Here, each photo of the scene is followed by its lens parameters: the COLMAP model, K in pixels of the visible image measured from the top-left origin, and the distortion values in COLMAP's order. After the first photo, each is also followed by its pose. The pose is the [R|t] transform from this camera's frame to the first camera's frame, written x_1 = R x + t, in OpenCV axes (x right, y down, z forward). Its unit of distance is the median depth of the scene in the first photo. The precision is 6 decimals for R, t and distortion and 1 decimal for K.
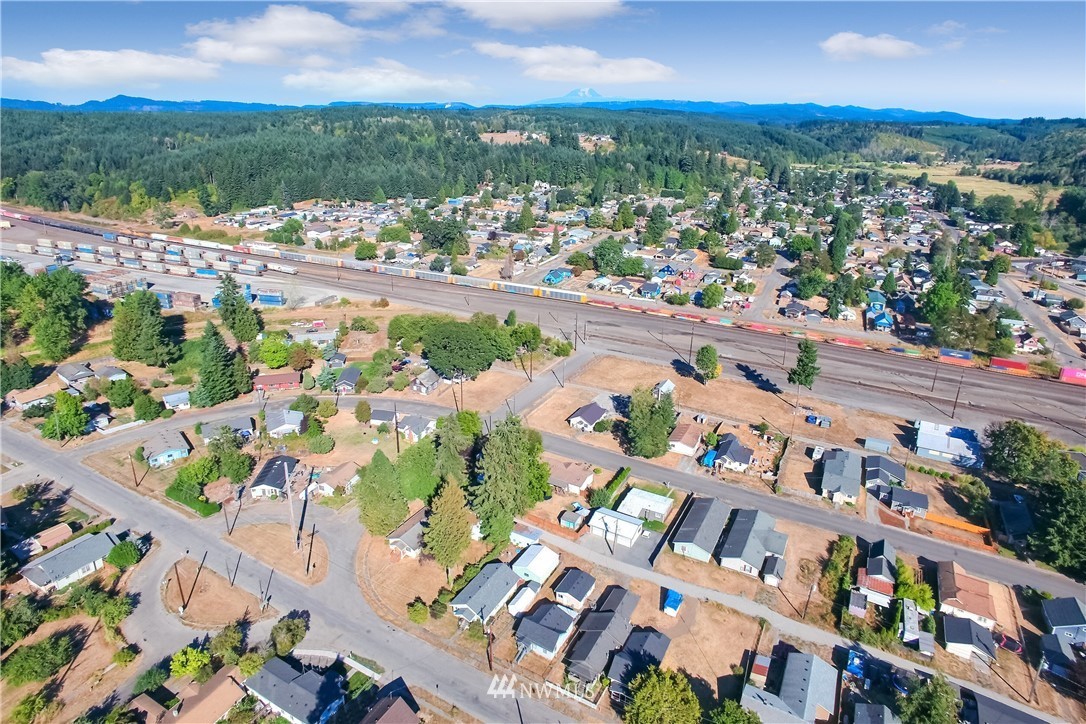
lens RADIAL K [[622.8, 0, 541.7], [0, 622.8, 314.2], [0, 0, 1]] dist [-0.085458, 0.066138]
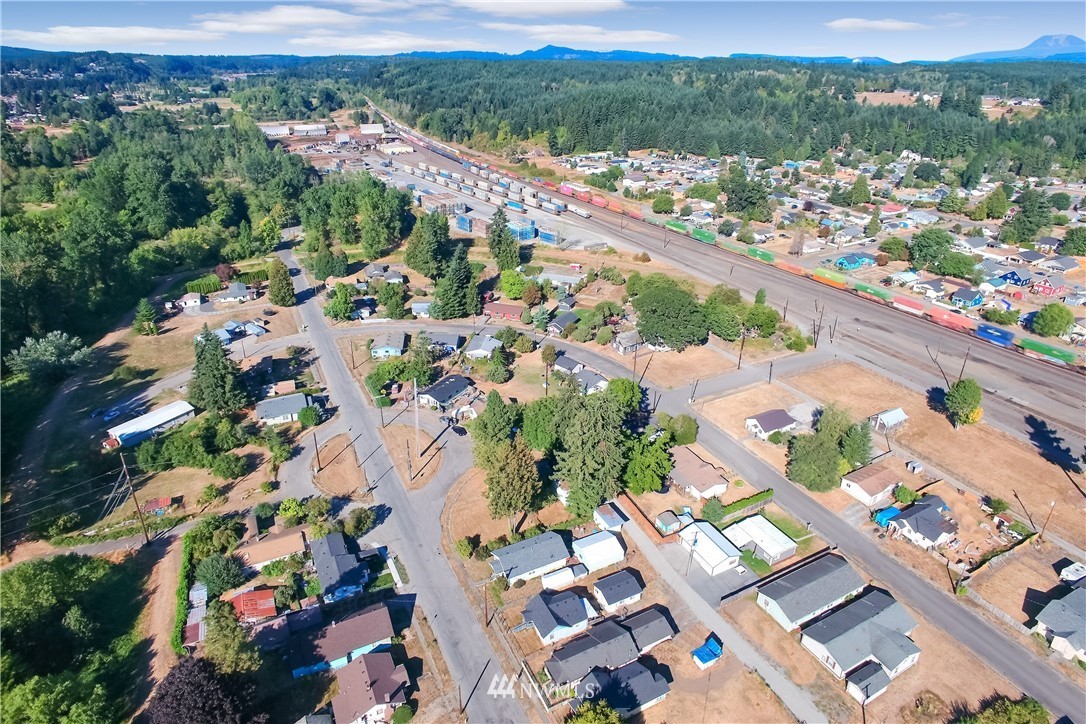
lens RADIAL K [[622.8, 0, 541.7], [0, 622.8, 314.2], [0, 0, 1]] dist [-0.085458, 0.066138]
pose [[0.839355, 0.207165, -0.502560, 0.149766], [-0.171452, 0.978233, 0.116895, -0.021085], [0.515837, -0.011951, 0.856603, 0.070204]]
